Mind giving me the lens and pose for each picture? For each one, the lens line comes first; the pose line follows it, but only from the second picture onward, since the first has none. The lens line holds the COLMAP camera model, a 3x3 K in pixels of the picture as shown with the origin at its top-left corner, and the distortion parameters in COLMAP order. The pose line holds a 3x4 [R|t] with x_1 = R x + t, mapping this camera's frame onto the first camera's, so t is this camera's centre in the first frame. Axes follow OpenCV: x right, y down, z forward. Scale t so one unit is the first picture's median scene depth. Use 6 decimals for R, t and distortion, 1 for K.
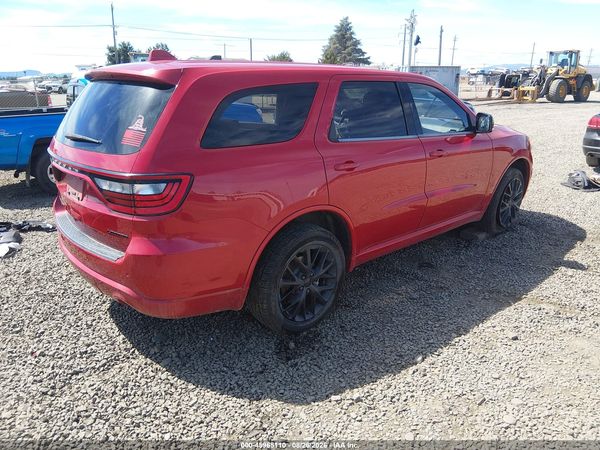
lens RADIAL K [[450.9, 0, 301.7], [0, 450.9, 222.9], [0, 0, 1]] dist [0.099216, -0.173576]
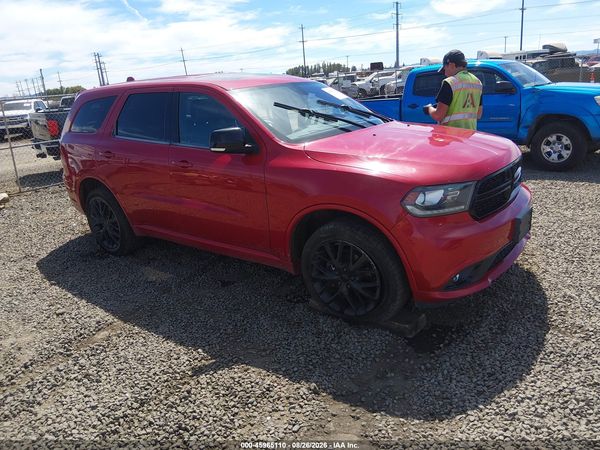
lens RADIAL K [[450.9, 0, 301.7], [0, 450.9, 222.9], [0, 0, 1]] dist [0.099216, -0.173576]
pose [[0.171914, 0.292667, -0.940634, 1.297957], [-0.223751, 0.941494, 0.252041, -0.338597], [0.959365, 0.167139, 0.227340, 1.023218]]
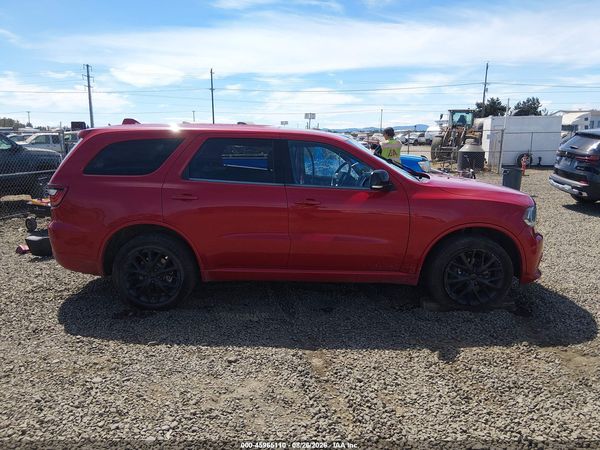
lens RADIAL K [[450.9, 0, 301.7], [0, 450.9, 222.9], [0, 0, 1]] dist [0.099216, -0.173576]
pose [[0.719127, 0.144794, -0.679626, 1.028973], [-0.218456, 0.975568, -0.023309, -0.078006], [0.659647, 0.165230, 0.733189, 0.183409]]
